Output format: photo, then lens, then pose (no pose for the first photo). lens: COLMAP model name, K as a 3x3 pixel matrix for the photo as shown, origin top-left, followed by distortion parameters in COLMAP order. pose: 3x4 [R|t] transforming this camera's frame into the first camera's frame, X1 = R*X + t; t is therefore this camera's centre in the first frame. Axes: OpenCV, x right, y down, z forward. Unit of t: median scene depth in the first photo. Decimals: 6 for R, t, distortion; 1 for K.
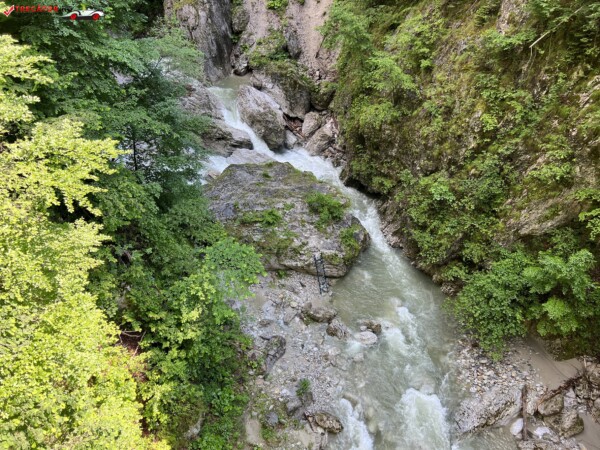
lens RADIAL K [[451.9, 0, 301.1], [0, 451.9, 226.6], [0, 0, 1]] dist [0.057003, -0.061318]
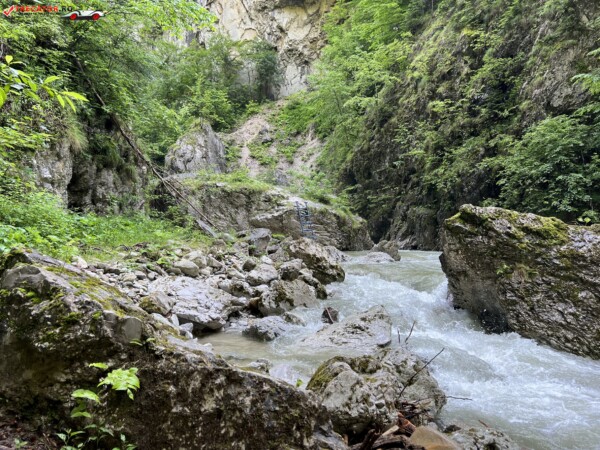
lens RADIAL K [[451.9, 0, 301.1], [0, 451.9, 226.6], [0, 0, 1]] dist [0.057003, -0.061318]
pose [[0.999839, -0.017923, 0.000533, 0.027855], [0.013807, 0.750613, -0.660598, 0.423318], [0.011440, 0.660499, 0.750740, 0.329236]]
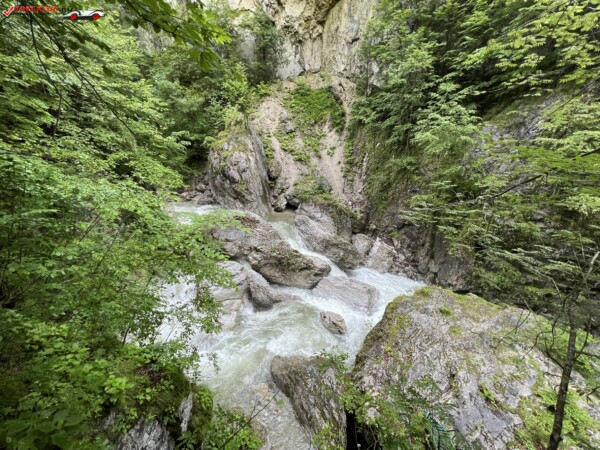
lens RADIAL K [[240.0, 0, 300.0], [0, 240.0, 225.0], [0, 0, 1]] dist [0.000073, 0.000072]
pose [[0.963913, -0.090270, 0.250444, -0.283480], [0.170889, 0.931156, -0.322095, -0.123956], [-0.204127, 0.353270, 0.912980, 0.550713]]
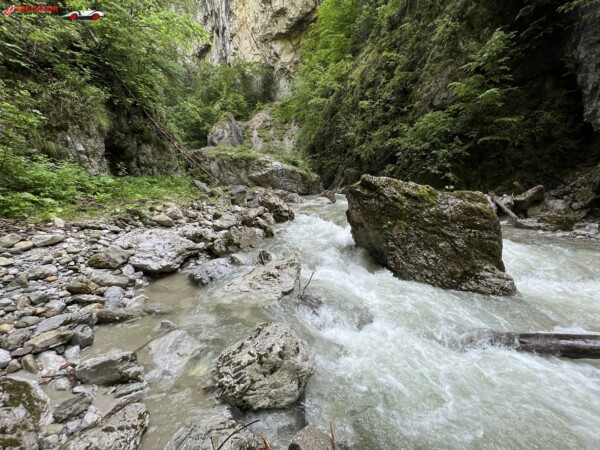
lens RADIAL K [[240.0, 0, 300.2], [0, 240.0, 226.1], [0, 0, 1]] dist [-0.002162, 0.000031]
pose [[0.999465, -0.019446, 0.026309, 0.054906], [0.029911, 0.868926, -0.494038, 0.384159], [-0.013253, 0.494560, 0.869042, 0.362798]]
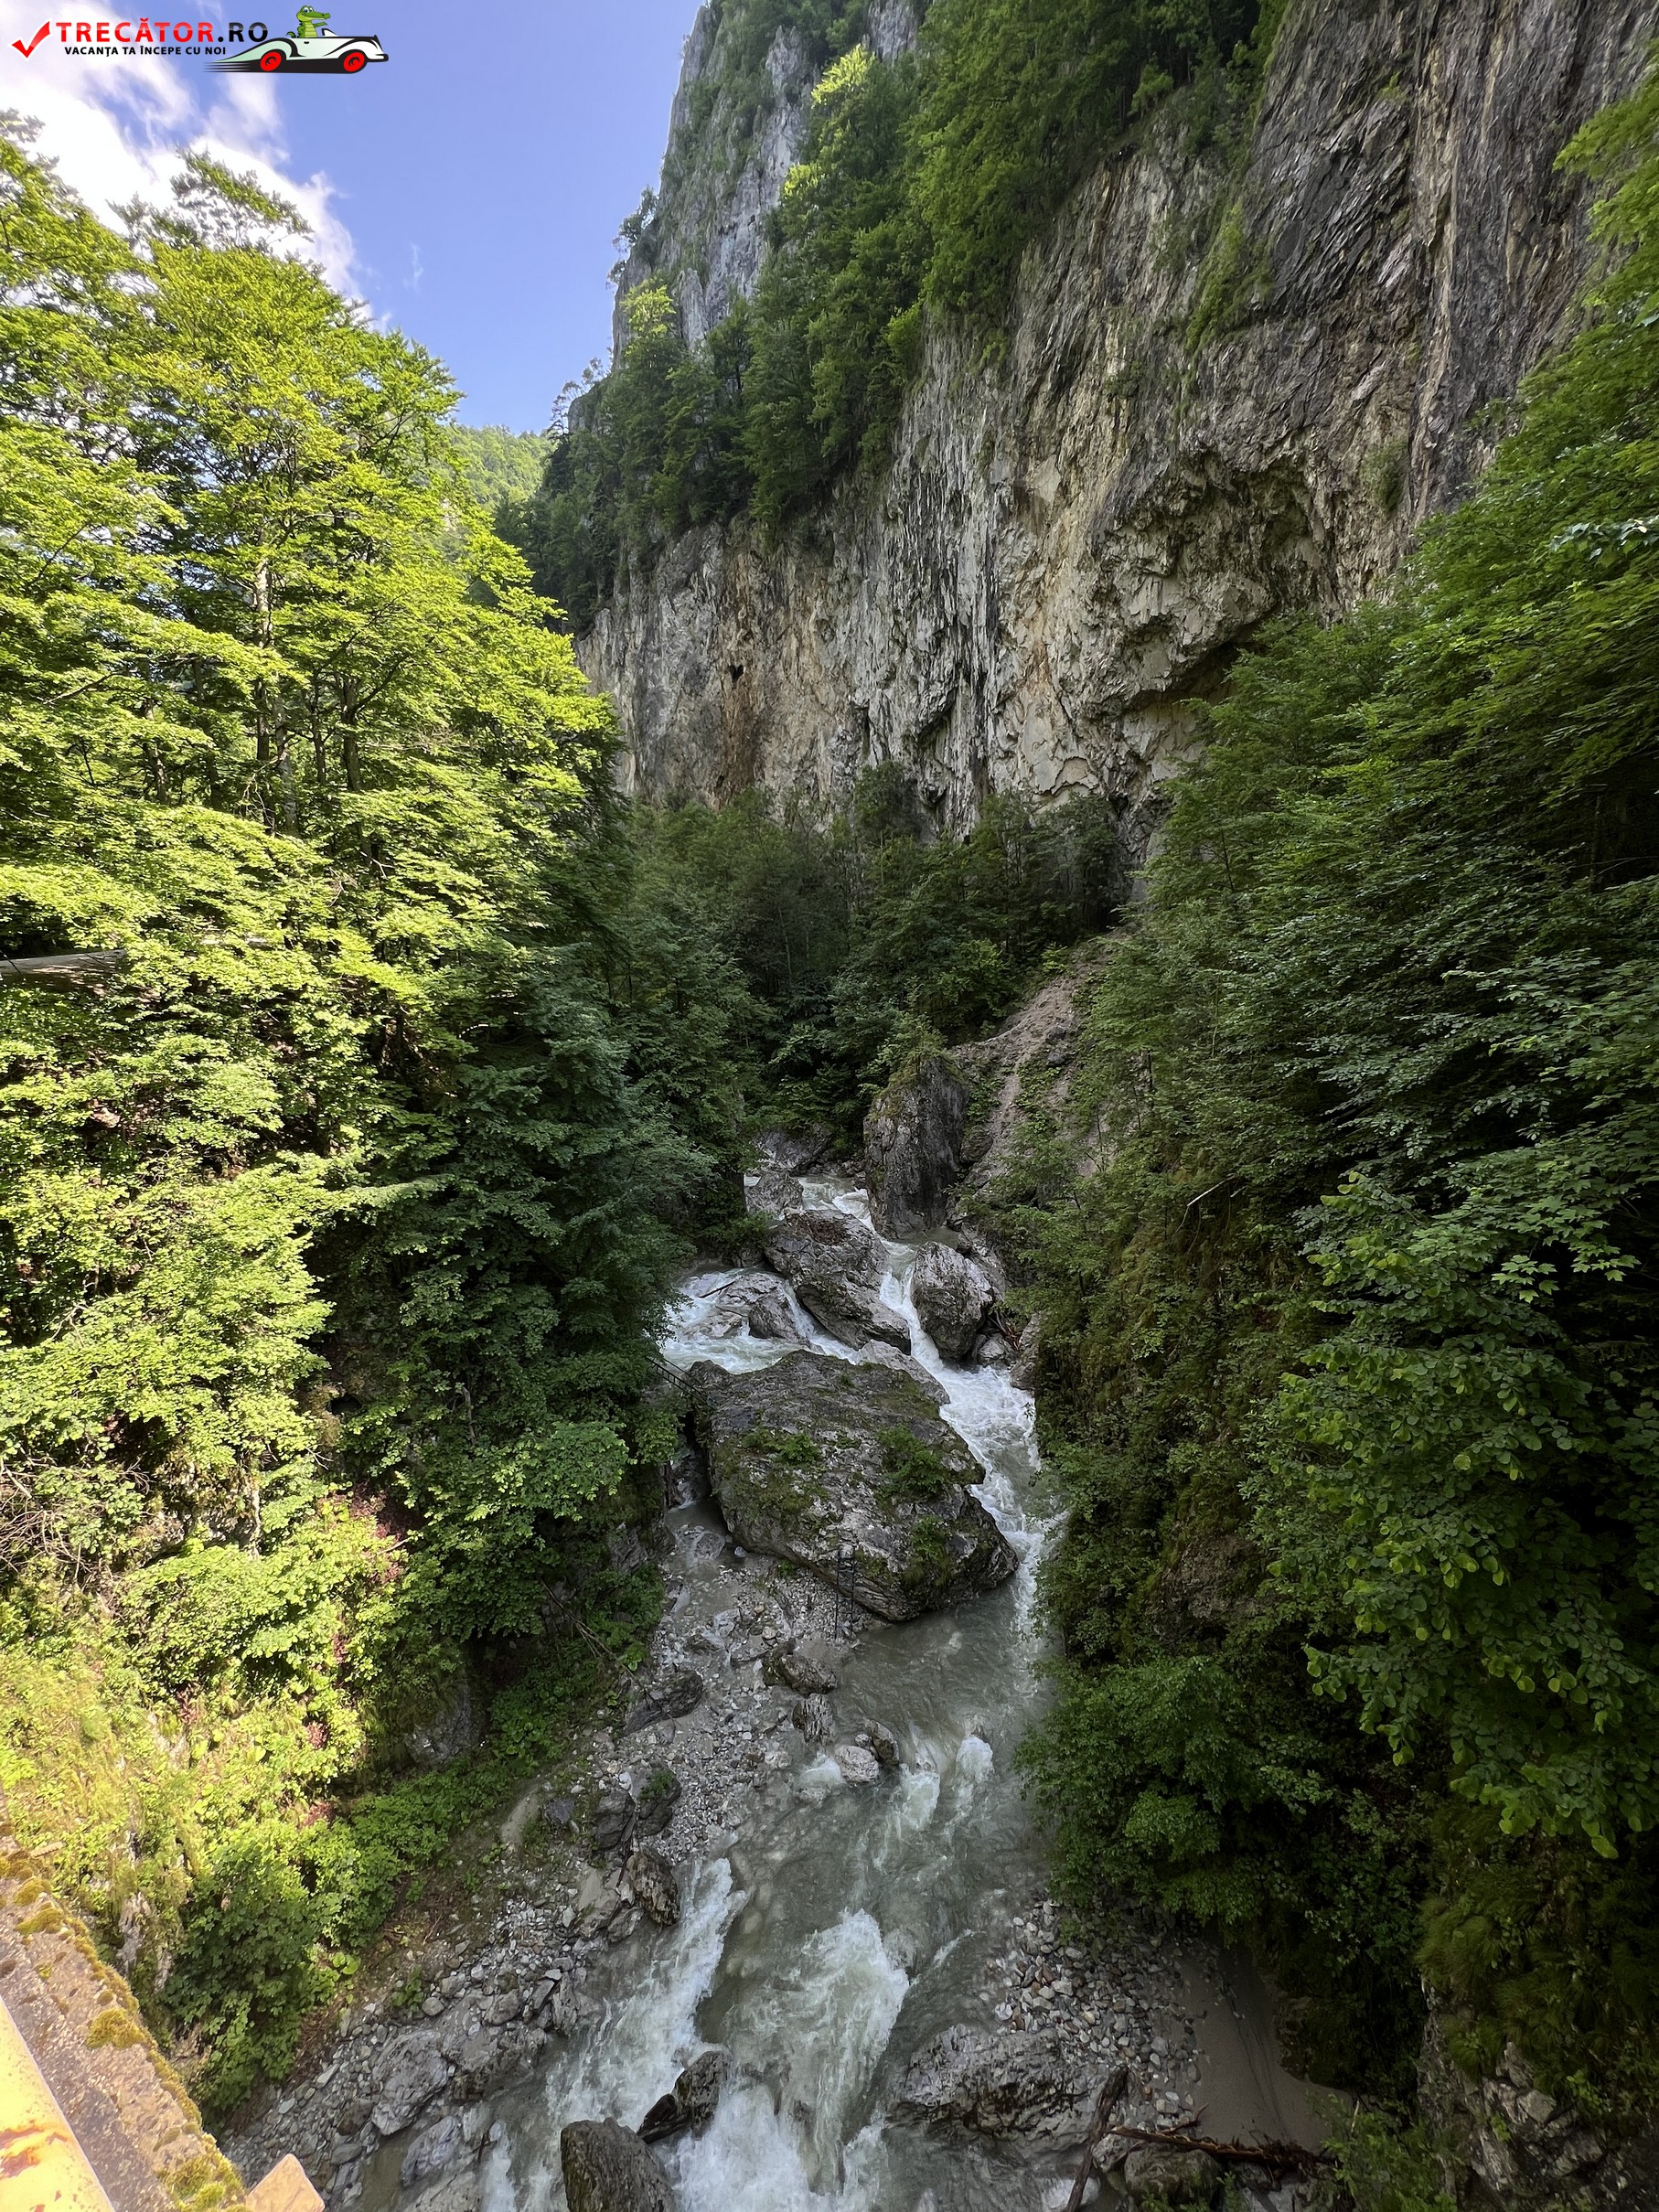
lens RADIAL K [[883.4, 0, 829.5], [0, 883.4, 1106.0], [0, 0, 1]] dist [-0.001070, 0.000296]
pose [[0.850280, 0.062415, -0.522616, 0.366428], [-0.300592, 0.872666, -0.384834, 0.012635], [0.432050, 0.484312, 0.760773, -0.002689]]
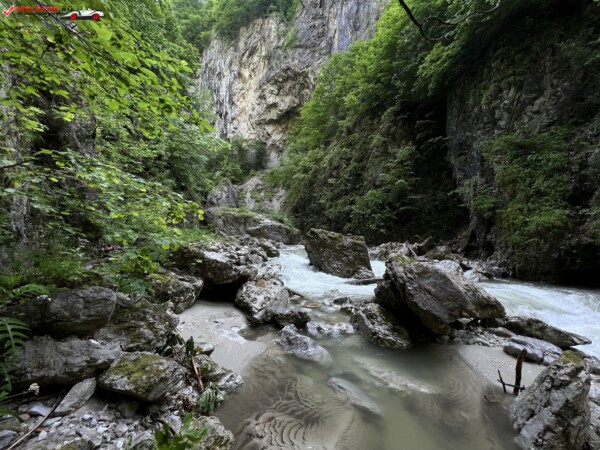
lens RADIAL K [[239.1, 0, 300.4], [0, 239.1, 225.9], [0, 0, 1]] dist [-0.000099, 0.000267]
pose [[0.996382, 0.001444, 0.084979, 0.056248], [0.056673, 0.733832, -0.676963, 0.484257], [-0.063338, 0.679329, 0.731095, 0.254929]]
